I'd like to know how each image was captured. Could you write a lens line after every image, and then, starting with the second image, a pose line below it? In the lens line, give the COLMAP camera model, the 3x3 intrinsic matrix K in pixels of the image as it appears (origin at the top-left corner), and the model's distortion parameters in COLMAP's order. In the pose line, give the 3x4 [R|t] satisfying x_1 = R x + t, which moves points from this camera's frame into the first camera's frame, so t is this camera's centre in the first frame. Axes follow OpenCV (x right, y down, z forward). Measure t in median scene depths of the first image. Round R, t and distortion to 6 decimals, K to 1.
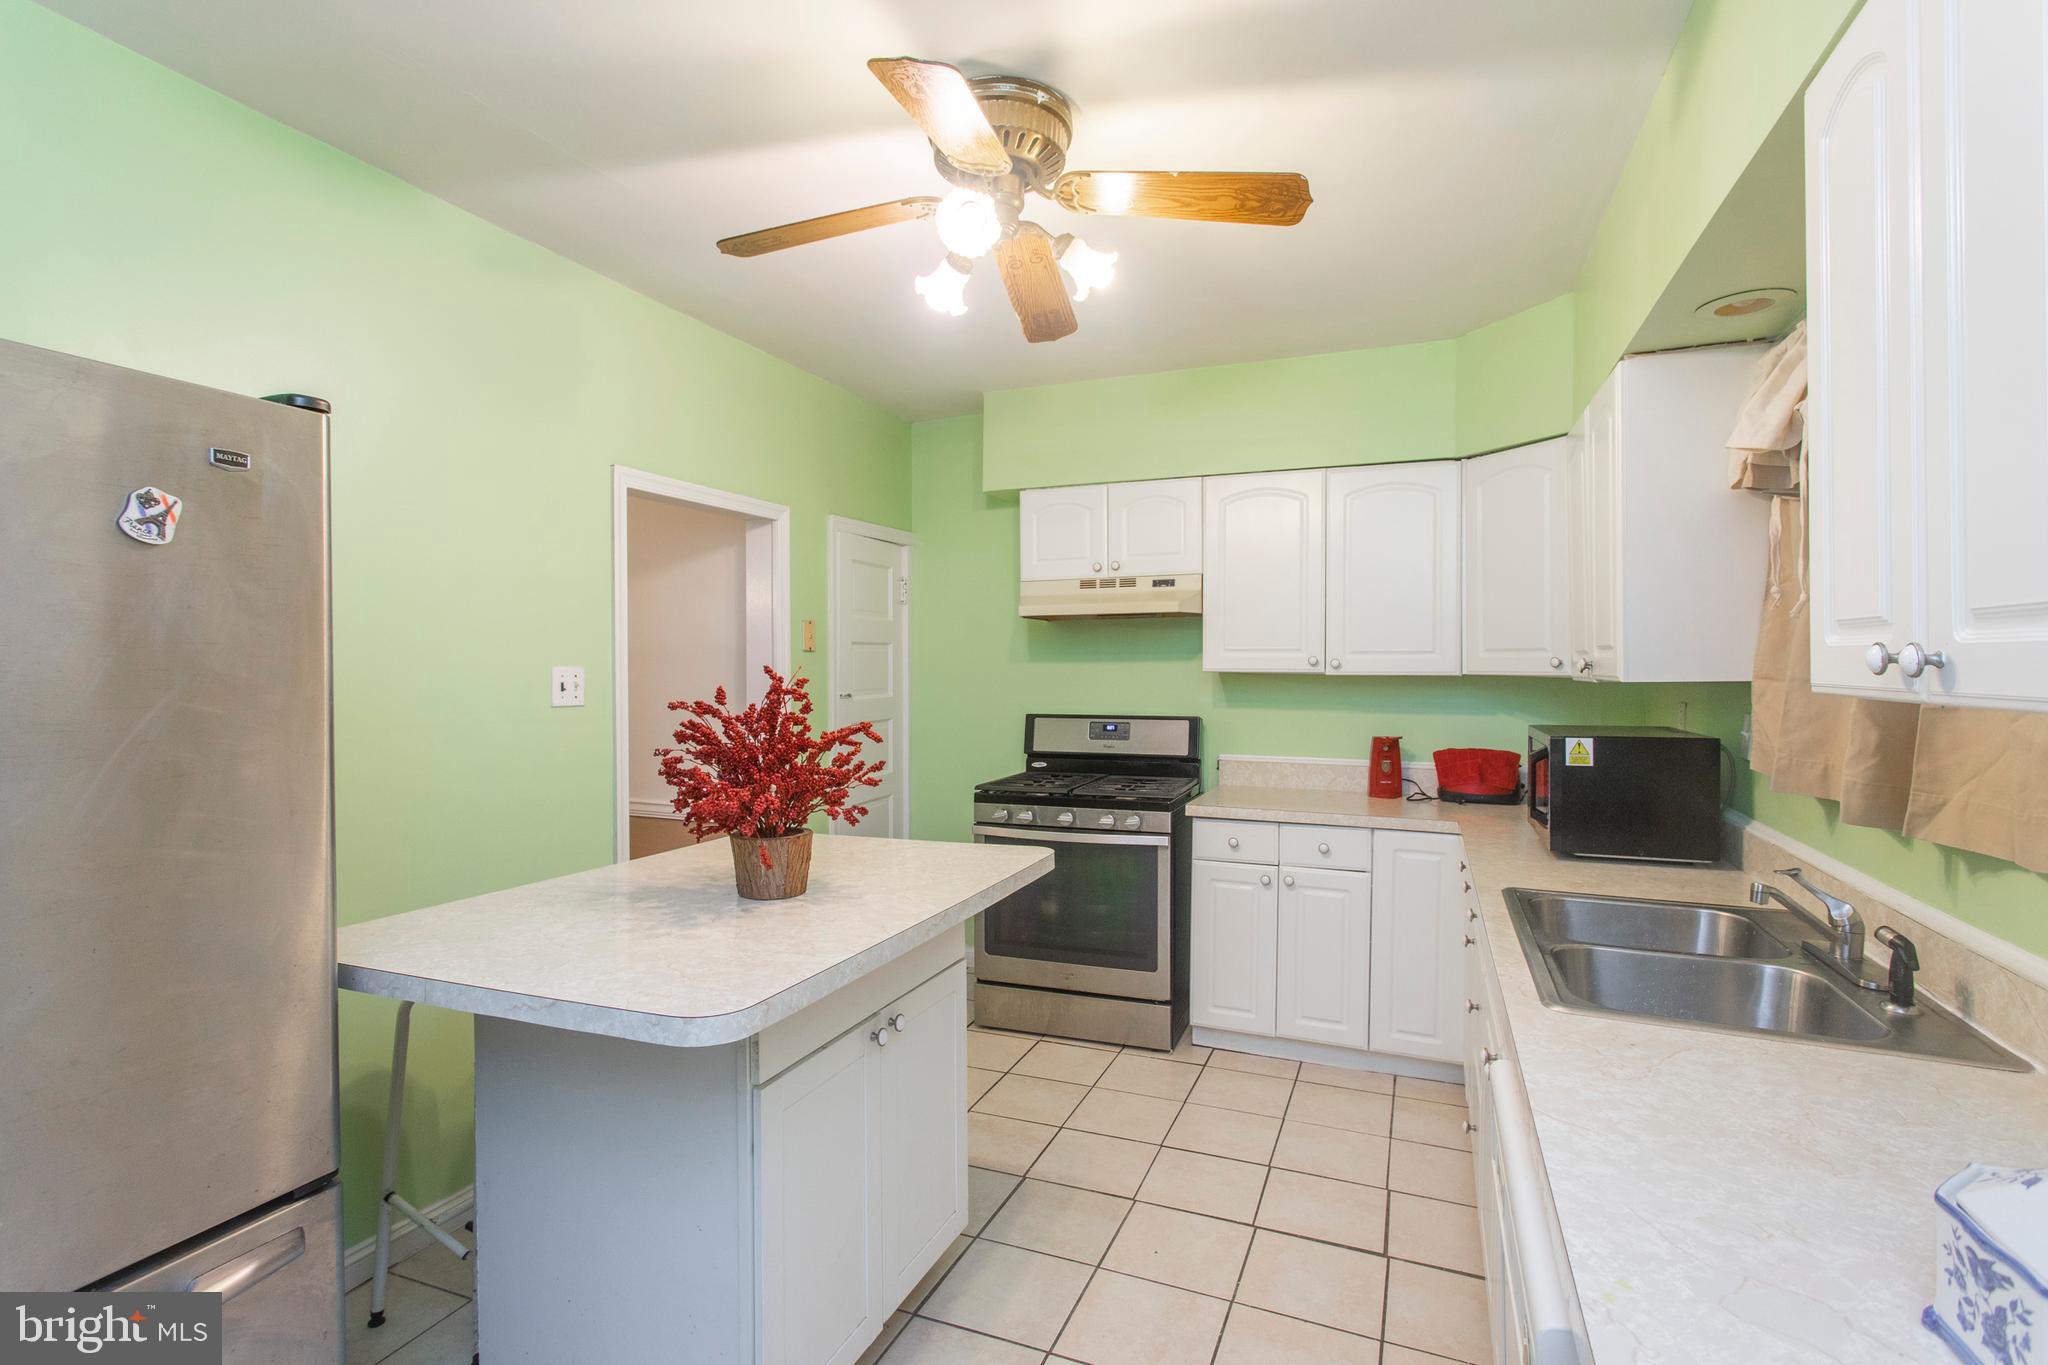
lens RADIAL K [[985.6, 0, 1042.4], [0, 985.6, 676.4], [0, 0, 1]] dist [-0.004528, 0.000085]
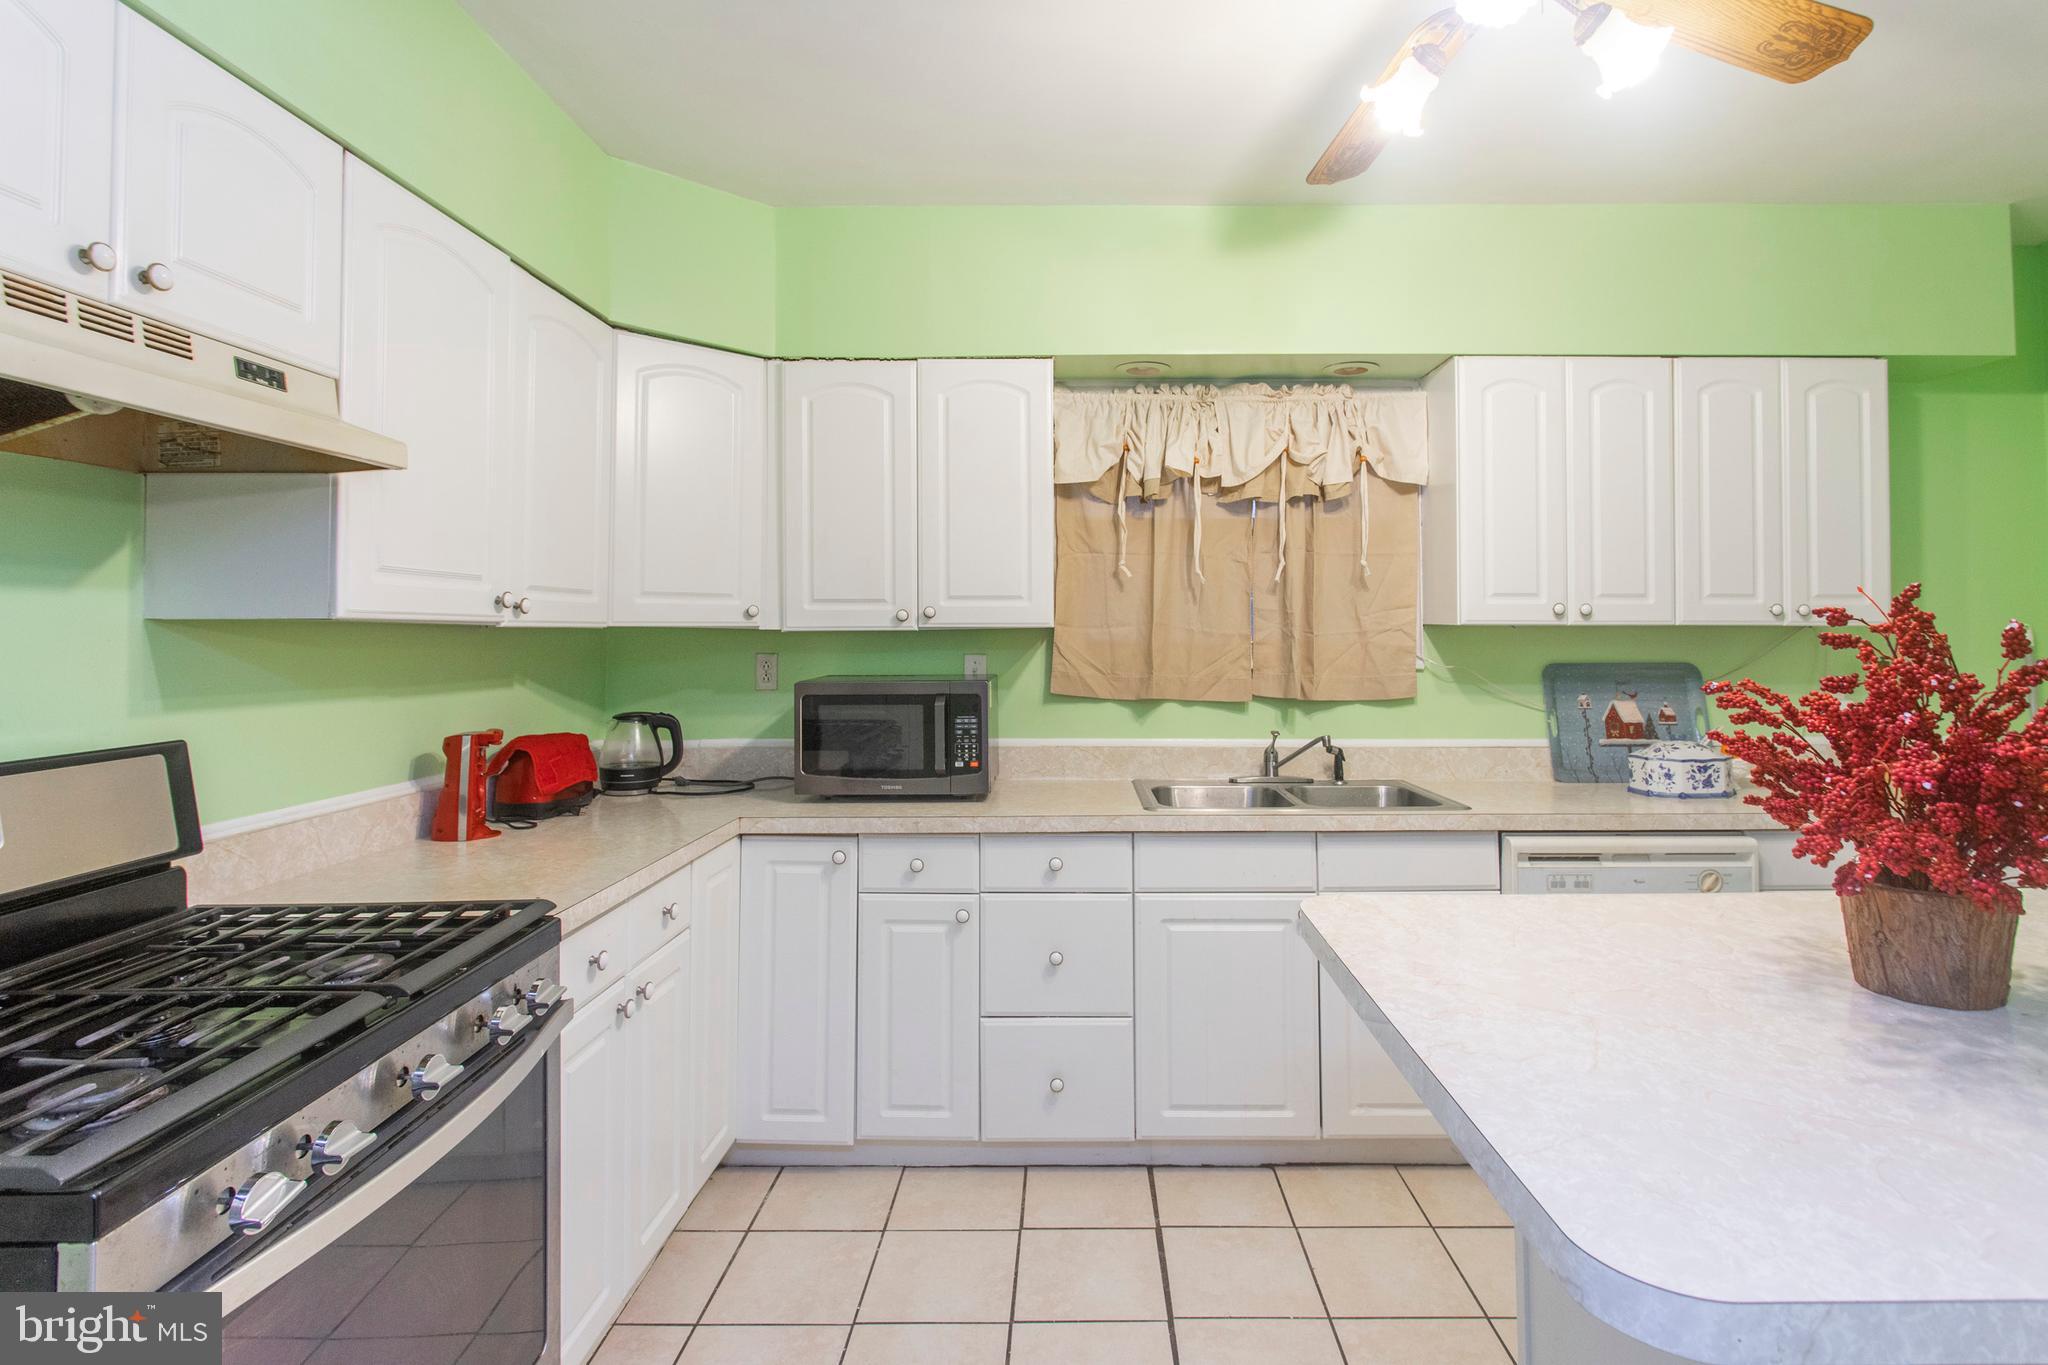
lens RADIAL K [[985.6, 0, 1082.4], [0, 985.6, 616.7], [0, 0, 1]] dist [-0.004528, 0.000085]
pose [[-0.363759, 0.013951, 0.931389, -0.505431], [0.016036, 0.999833, -0.008714, 0.004016], [-0.931355, 0.011766, -0.363922, 1.327086]]
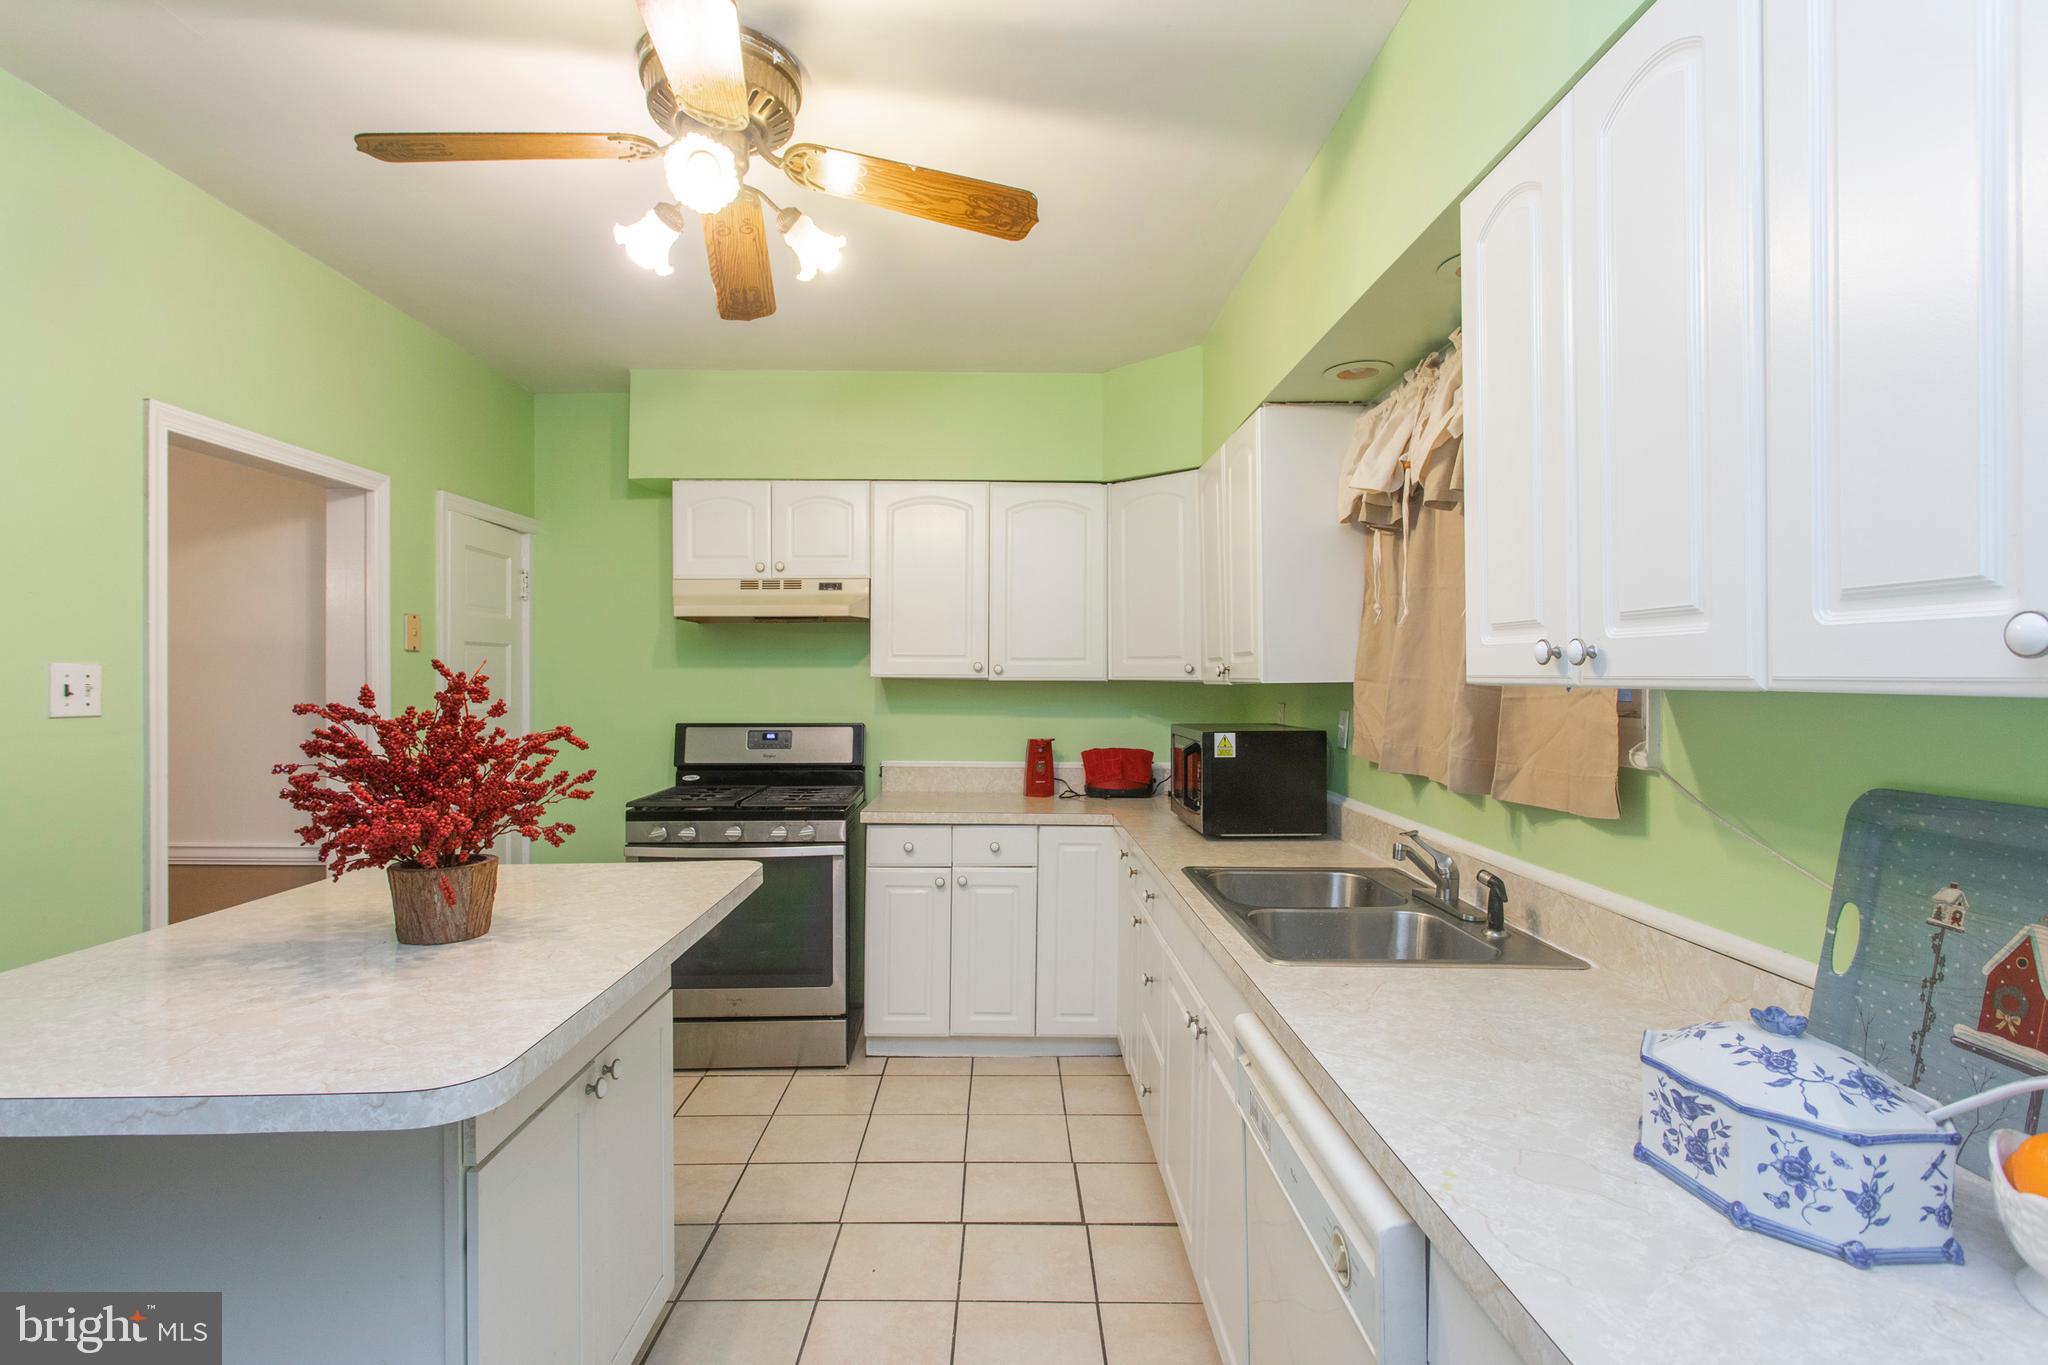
lens RADIAL K [[985.6, 0, 1037.9], [0, 985.6, 678.5], [0, 0, 1]] dist [-0.004528, 0.000085]
pose [[0.917999, 0.001752, 0.396579, -0.117530], [0.003197, 0.999925, -0.011817, 0.013377], [-0.396570, 0.012115, 0.917924, 0.038006]]
